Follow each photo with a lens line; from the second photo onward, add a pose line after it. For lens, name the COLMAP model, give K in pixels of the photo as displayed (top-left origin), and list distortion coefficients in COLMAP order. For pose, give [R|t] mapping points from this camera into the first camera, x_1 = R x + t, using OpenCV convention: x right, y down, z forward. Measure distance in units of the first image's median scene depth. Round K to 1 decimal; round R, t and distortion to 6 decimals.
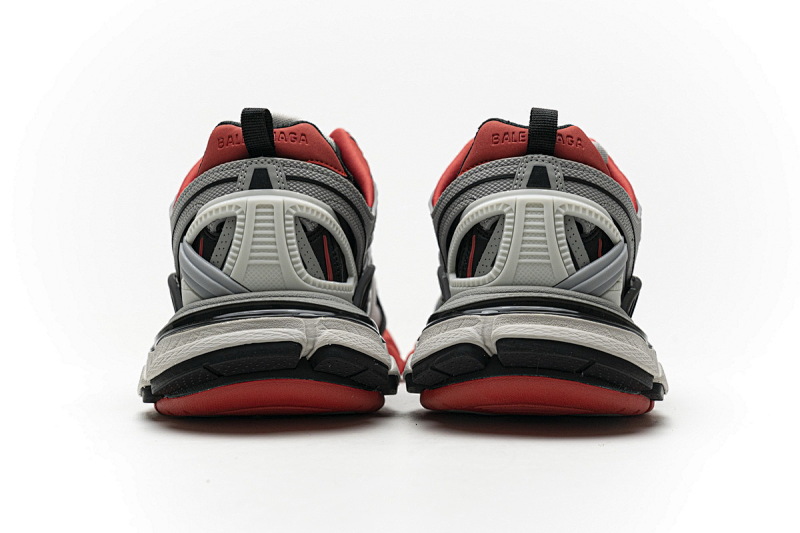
lens RADIAL K [[1519.1, 0, 400.9], [0, 1519.1, 267.0], [0, 0, 1]] dist [0.007251, 0.000000]
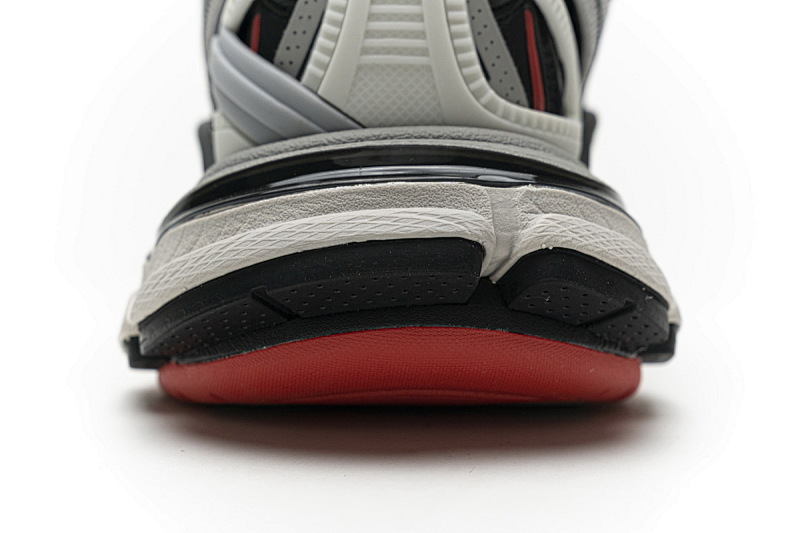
lens RADIAL K [[1519.1, 0, 404.2], [0, 1519.1, 266.7], [0, 0, 1]] dist [0.007251, 0.000000]
pose [[0.998200, 0.017602, -0.057330, -0.060653], [-0.015534, 0.999220, 0.036310, 0.039947], [0.057924, -0.035354, 0.997695, 0.554679]]
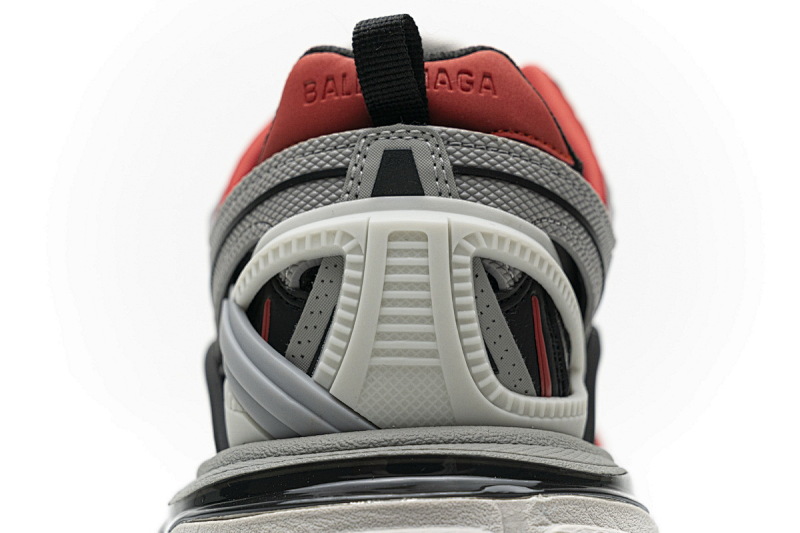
lens RADIAL K [[1519.1, 0, 396.3], [0, 1519.1, 265.0], [0, 0, 1]] dist [0.007251, 0.000000]
pose [[0.998559, 0.012563, -0.052182, -0.069198], [-0.010514, 0.999170, 0.039361, -0.048780], [0.052633, -0.038755, 0.997862, 0.550459]]
